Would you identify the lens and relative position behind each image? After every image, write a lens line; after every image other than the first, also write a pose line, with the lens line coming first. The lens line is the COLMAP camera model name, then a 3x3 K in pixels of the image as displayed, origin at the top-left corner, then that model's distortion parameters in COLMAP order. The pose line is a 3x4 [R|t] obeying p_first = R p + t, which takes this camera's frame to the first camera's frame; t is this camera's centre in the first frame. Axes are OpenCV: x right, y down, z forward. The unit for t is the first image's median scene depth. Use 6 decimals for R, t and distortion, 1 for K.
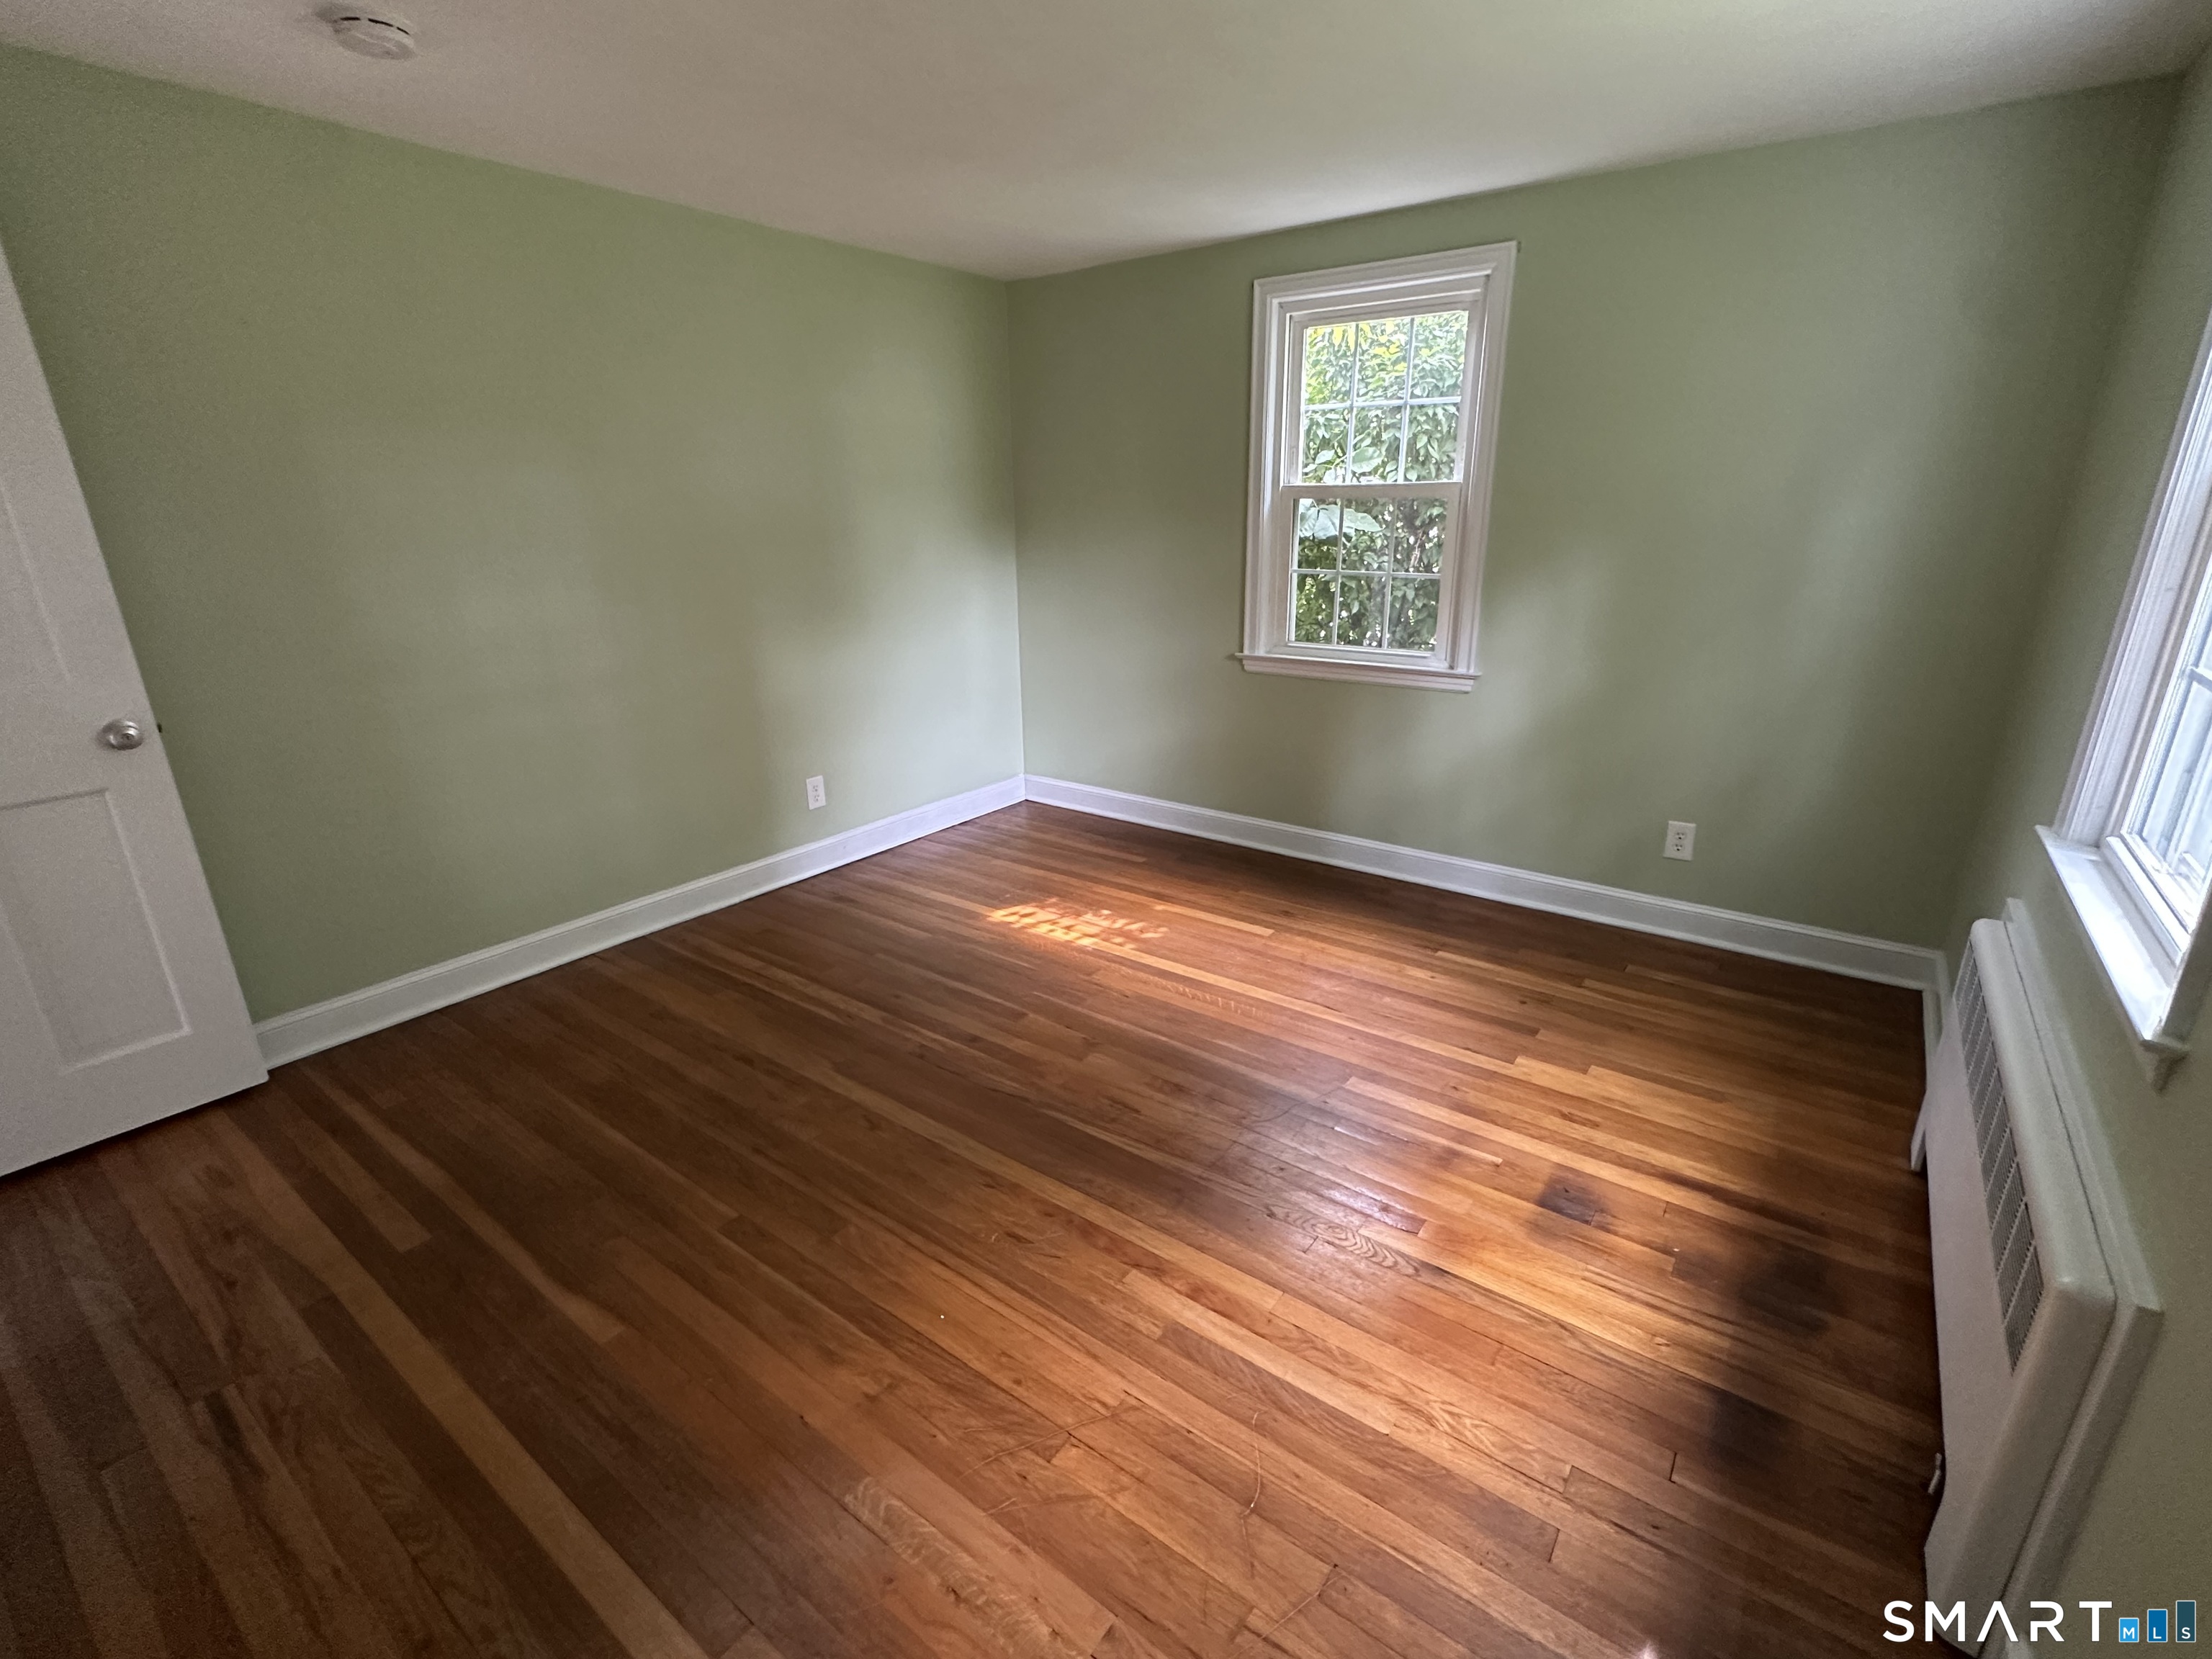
lens RADIAL K [[998.1, 0, 1106.0], [0, 998.1, 829.5], [0, 0, 1]] dist [-0.001138, -0.000133]
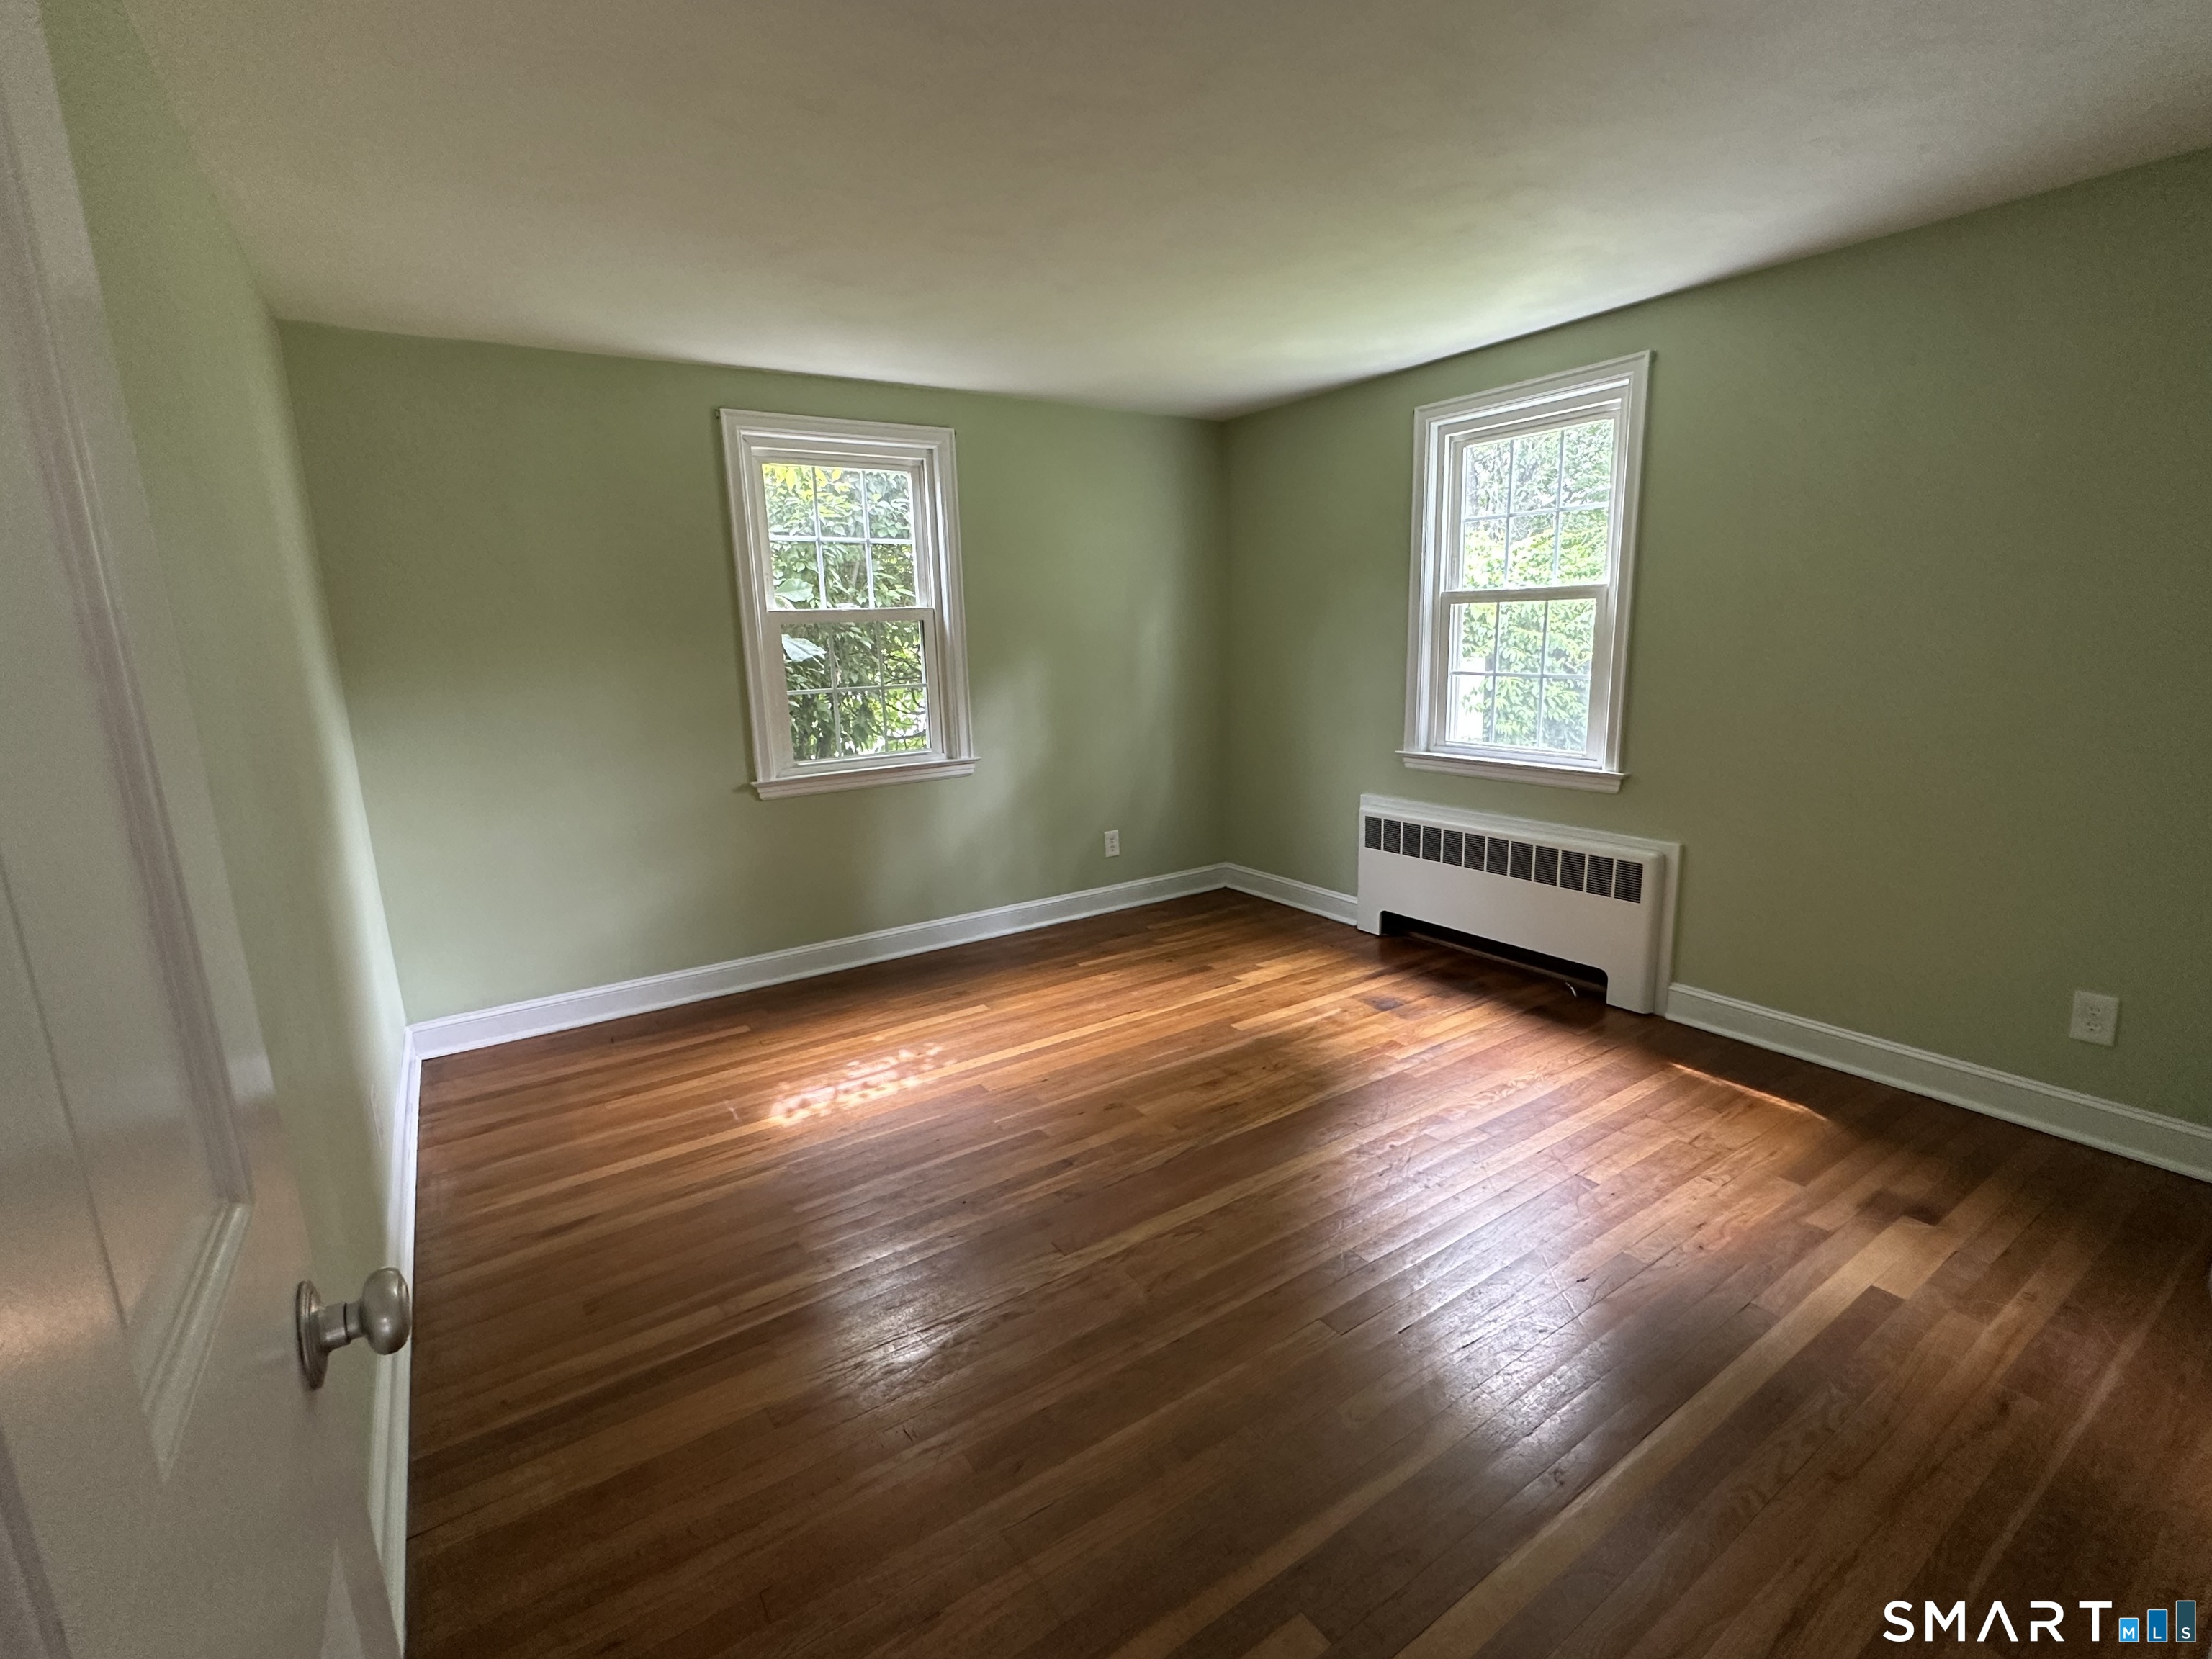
lens RADIAL K [[998.1, 0, 1106.0], [0, 998.1, 829.5], [0, 0, 1]] dist [-0.001138, -0.000133]
pose [[0.337391, -0.188288, 0.922342, -0.775615], [0.319641, 0.944495, 0.075886, -0.121734], [-0.885436, 0.269215, 0.378848, 0.439981]]
